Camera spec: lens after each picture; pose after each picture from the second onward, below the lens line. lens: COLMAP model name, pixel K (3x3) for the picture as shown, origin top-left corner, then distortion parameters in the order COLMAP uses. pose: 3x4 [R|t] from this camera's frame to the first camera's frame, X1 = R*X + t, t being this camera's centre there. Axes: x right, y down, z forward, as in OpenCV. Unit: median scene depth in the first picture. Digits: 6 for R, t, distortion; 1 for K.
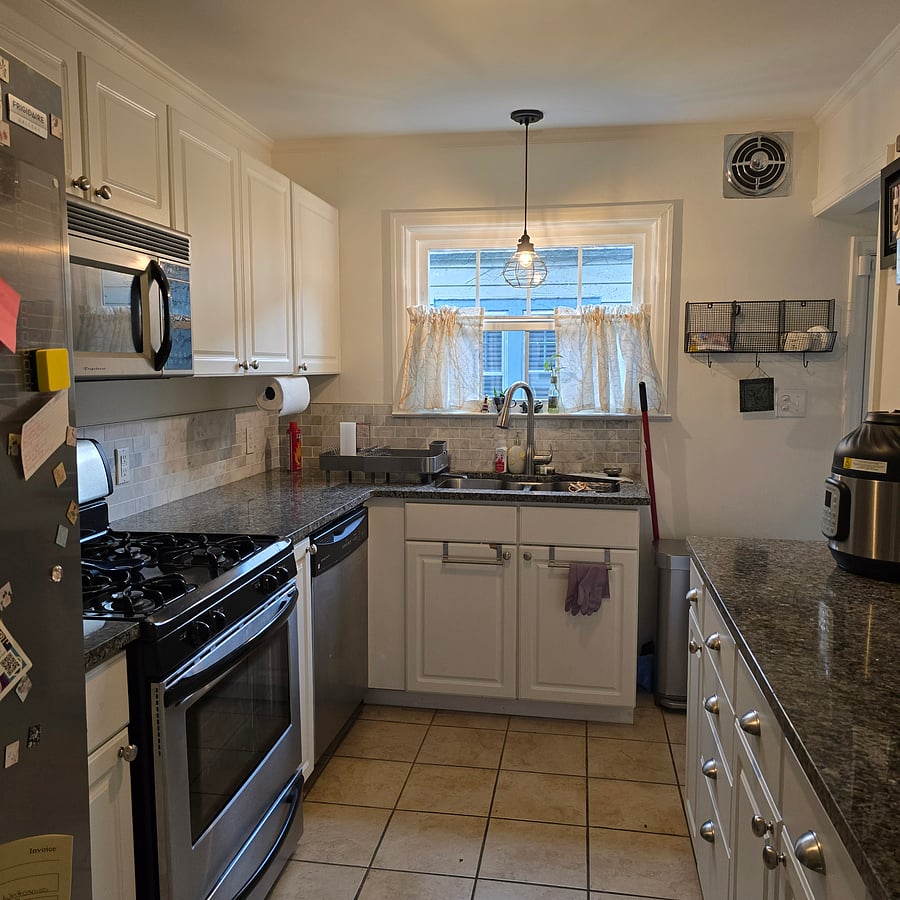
lens RADIAL K [[820.5, 0, 453.2], [0, 820.5, 448.0], [0, 0, 1]] dist [0.058246, -0.034463]
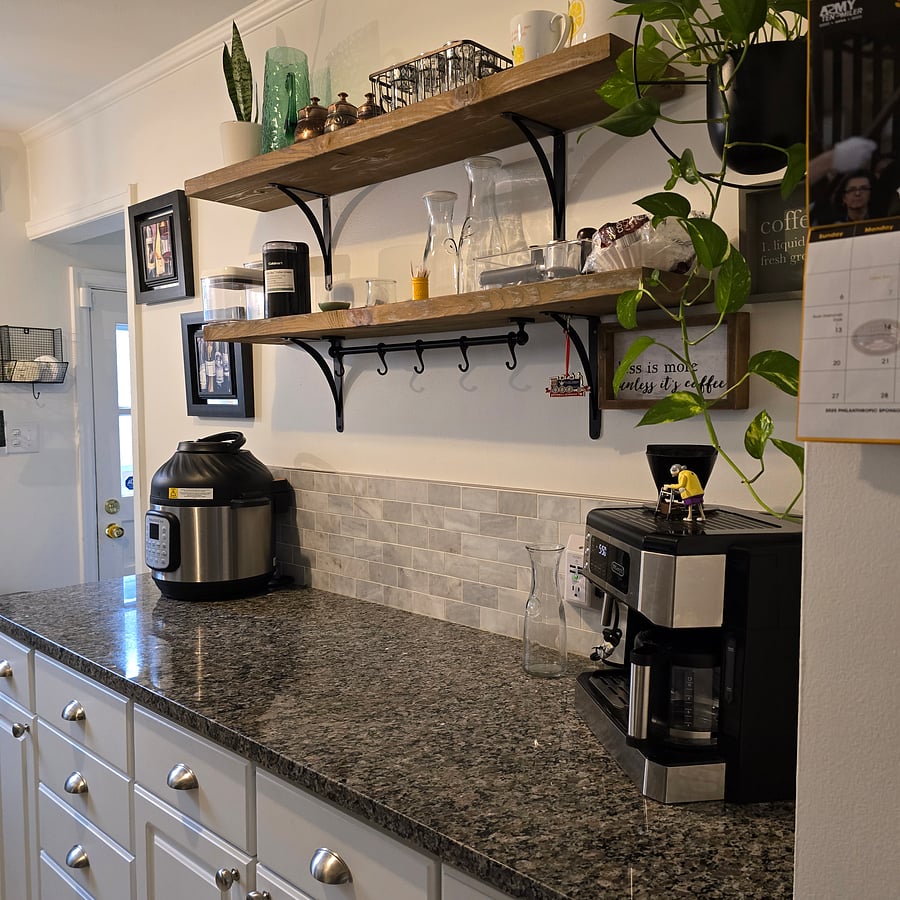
lens RADIAL K [[820.5, 0, 453.5], [0, 820.5, 453.8], [0, 0, 1]] dist [0.058246, -0.034463]
pose [[0.545236, -0.062222, 0.835970, -0.168814], [0.087923, 0.995986, 0.016787, -0.015658], [-0.833659, 0.064348, 0.548518, 0.150594]]
